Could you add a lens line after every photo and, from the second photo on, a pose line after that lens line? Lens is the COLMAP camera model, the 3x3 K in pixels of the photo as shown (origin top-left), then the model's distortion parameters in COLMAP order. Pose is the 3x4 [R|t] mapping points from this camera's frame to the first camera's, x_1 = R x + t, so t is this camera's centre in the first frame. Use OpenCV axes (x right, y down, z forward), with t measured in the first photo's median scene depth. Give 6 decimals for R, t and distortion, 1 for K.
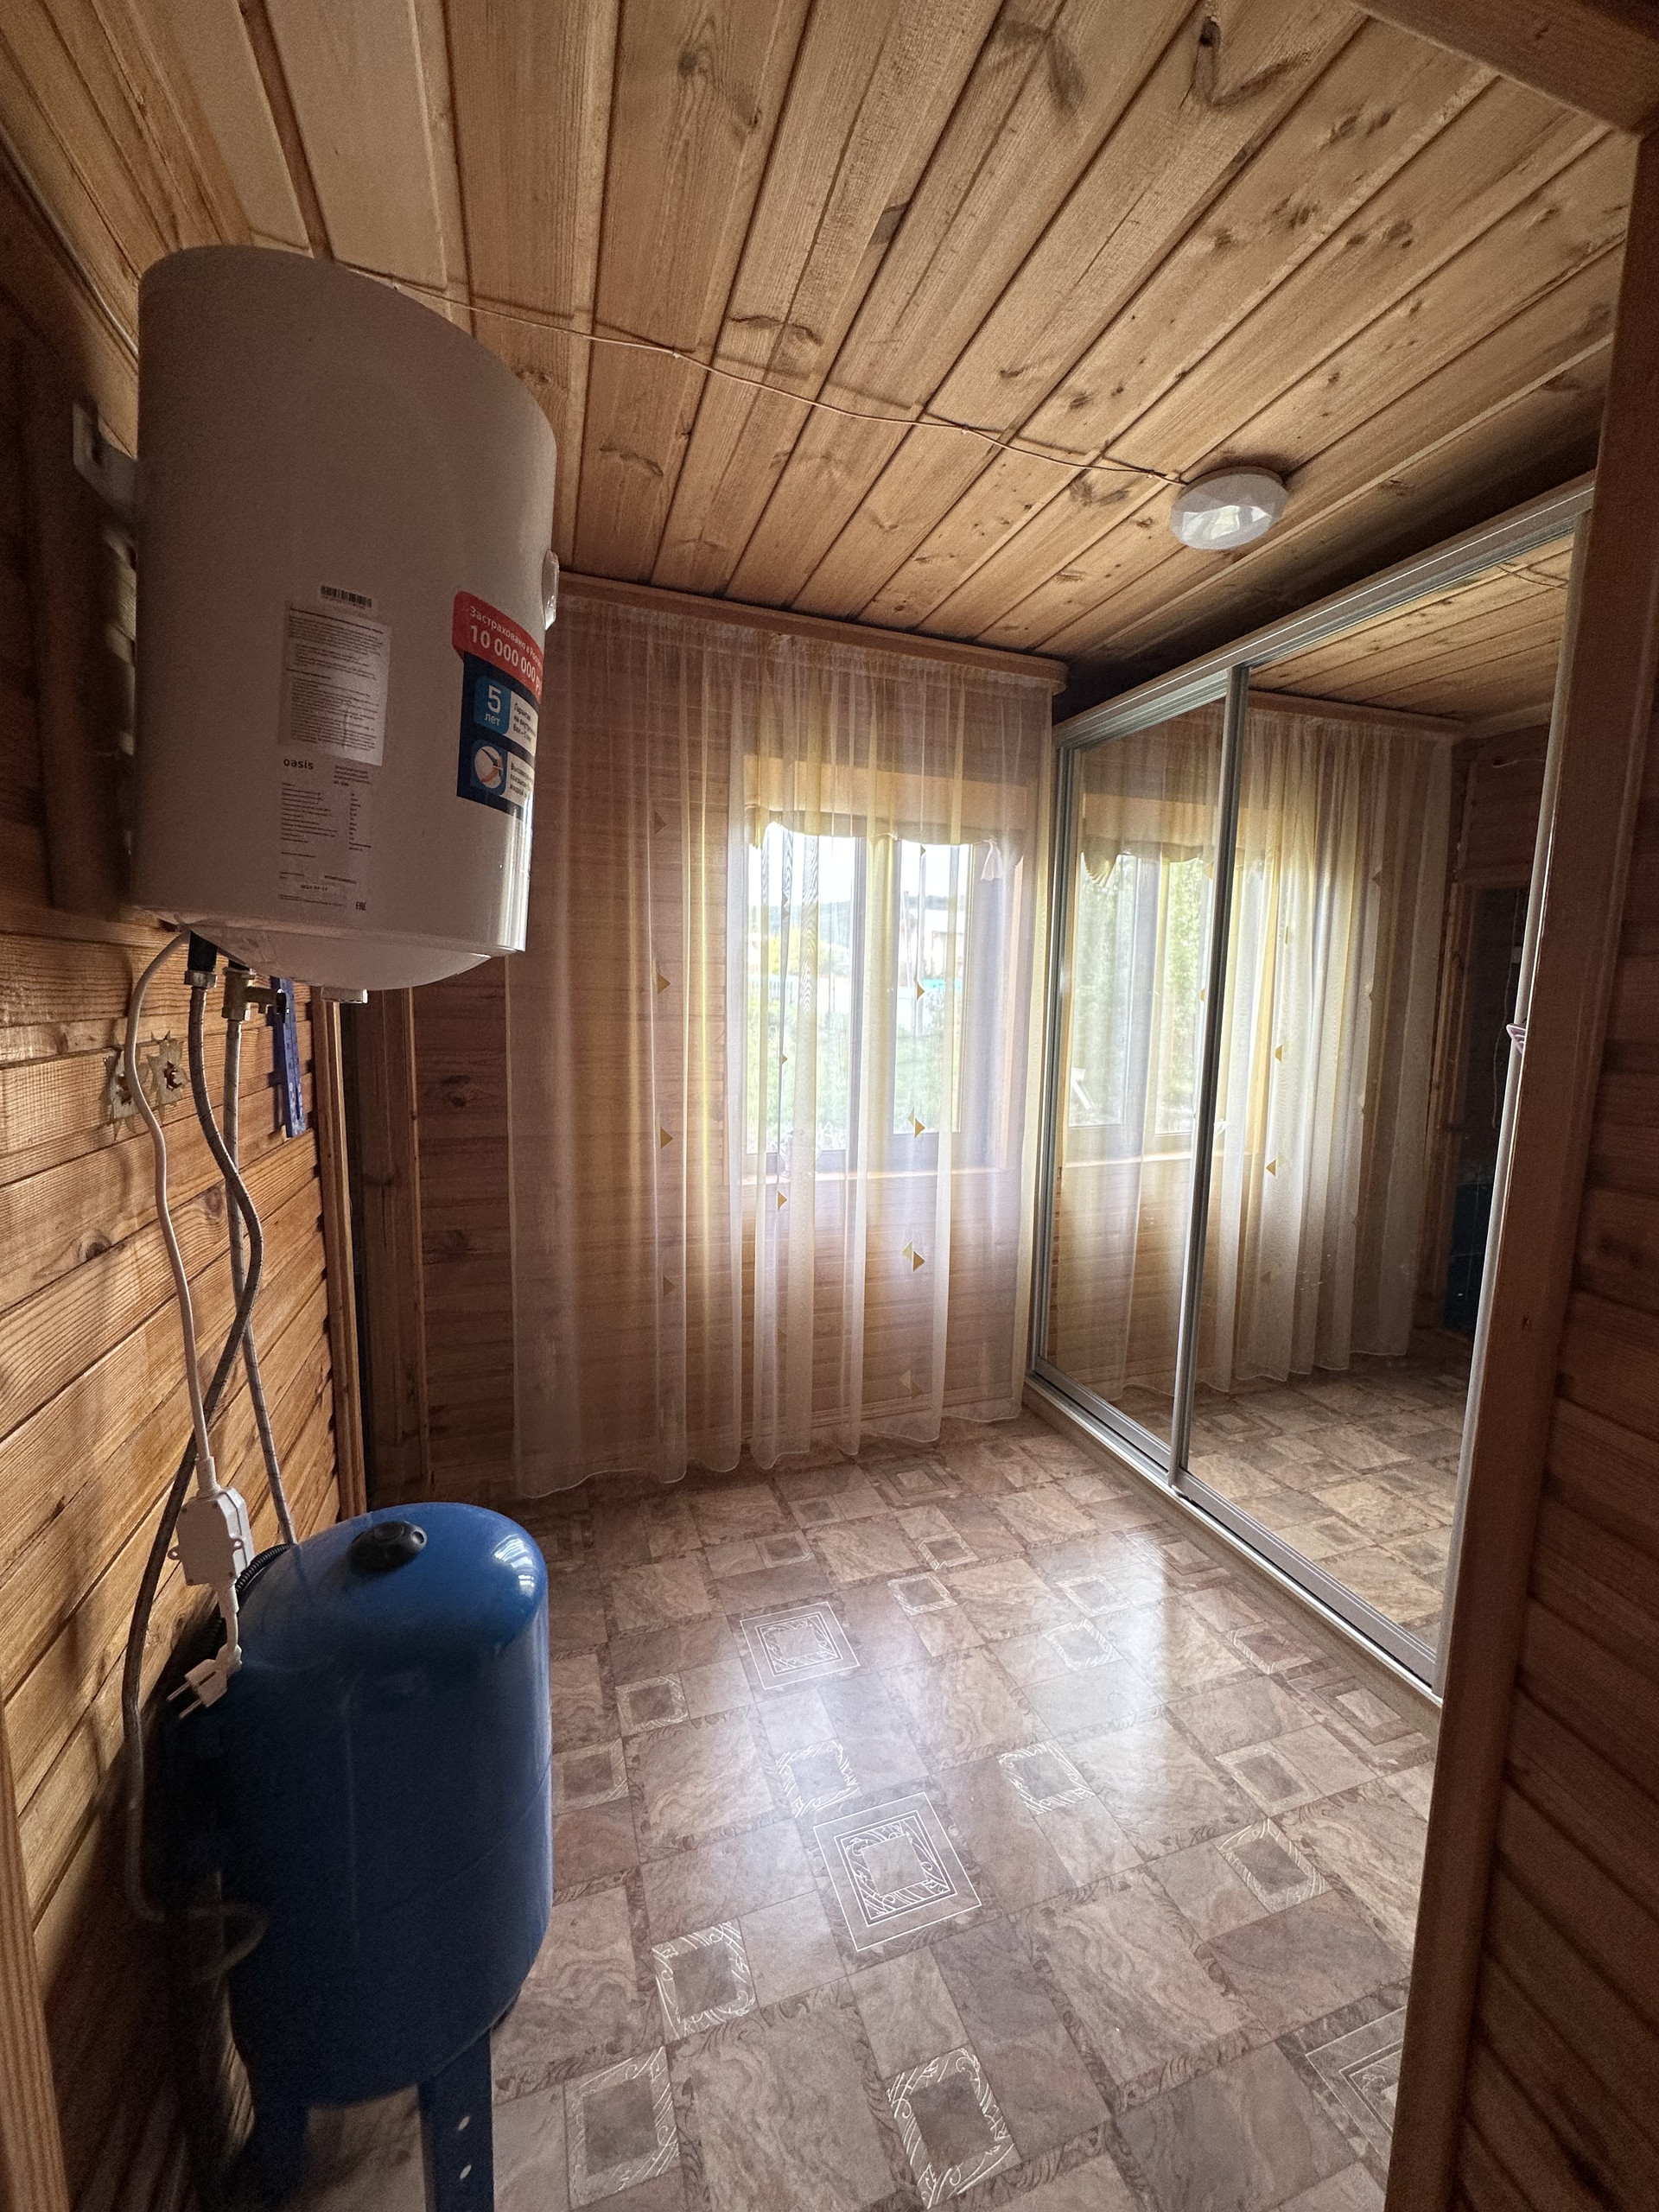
lens RADIAL K [[884.6, 0, 832.3], [0, 884.6, 1099.3], [0, 0, 1]] dist [-0.001047, 0.000403]
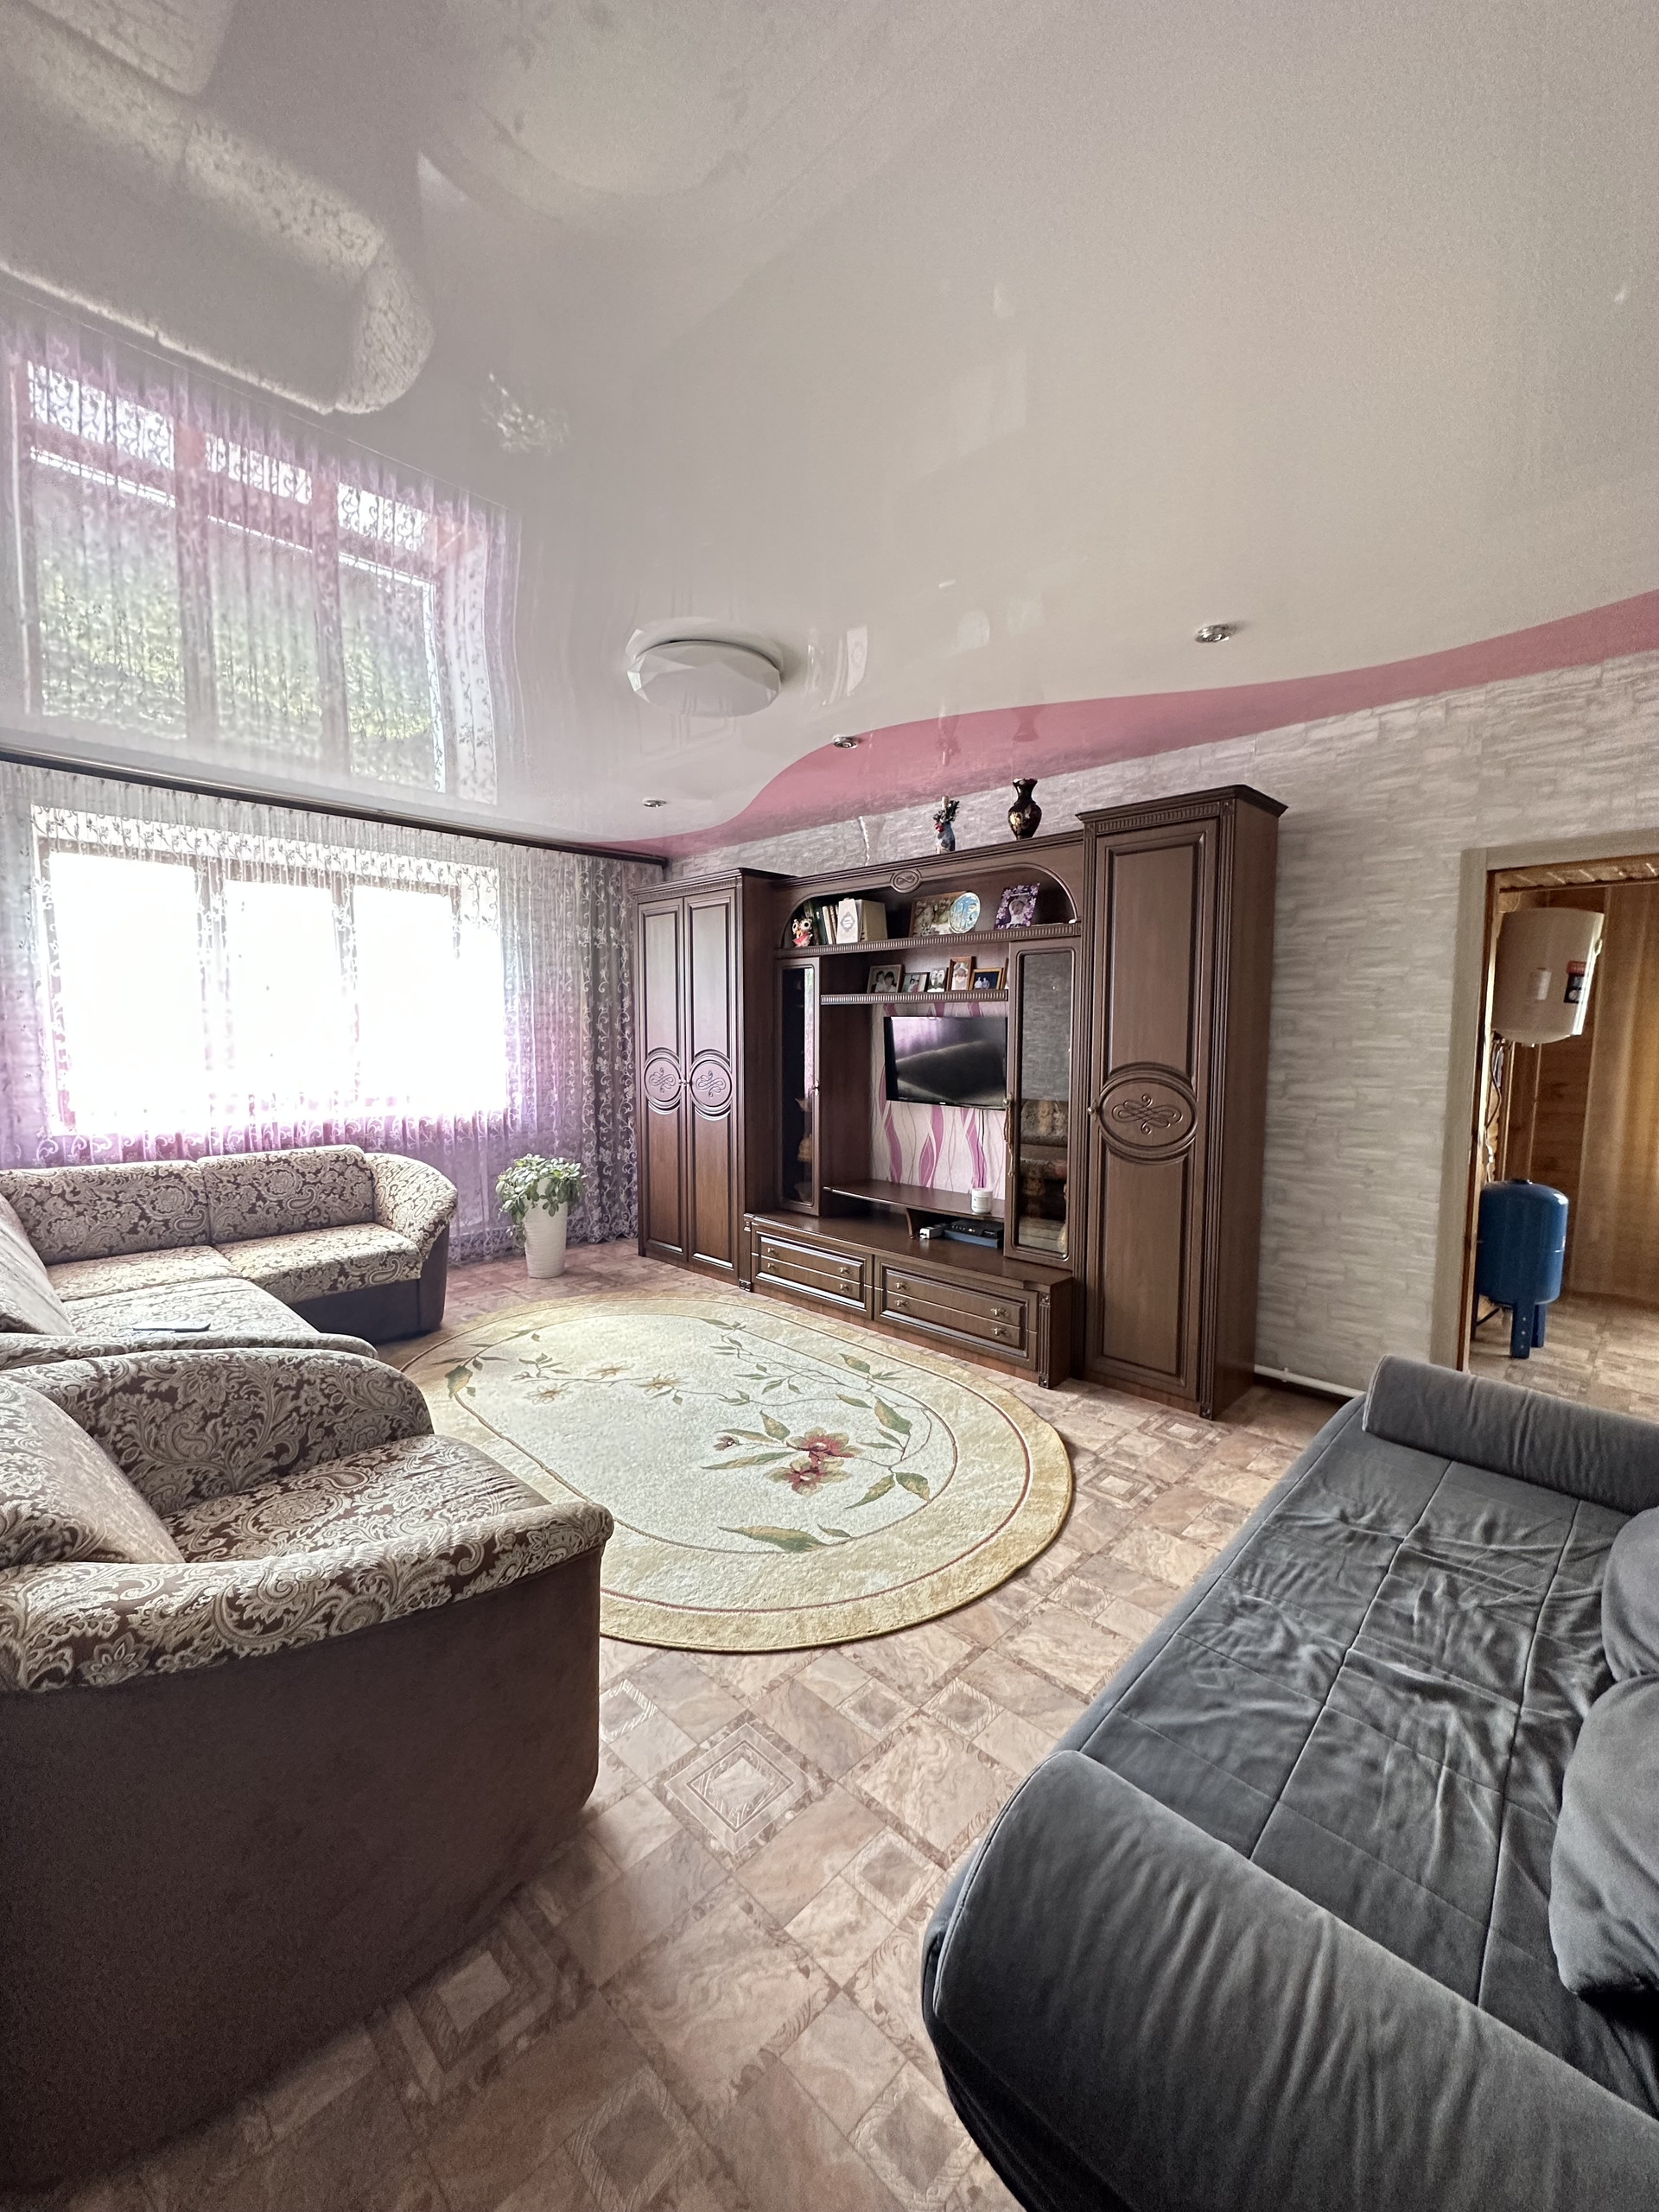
lens RADIAL K [[884.6, 0, 828.7], [0, 884.6, 1112.6], [0, 0, 1]] dist [-0.001047, 0.000403]
pose [[0.447695, 0.066469, -0.891712, 0.946084], [-0.118460, 0.992853, 0.014533, 0.292832], [0.886305, 0.099125, 0.452369, -2.085117]]
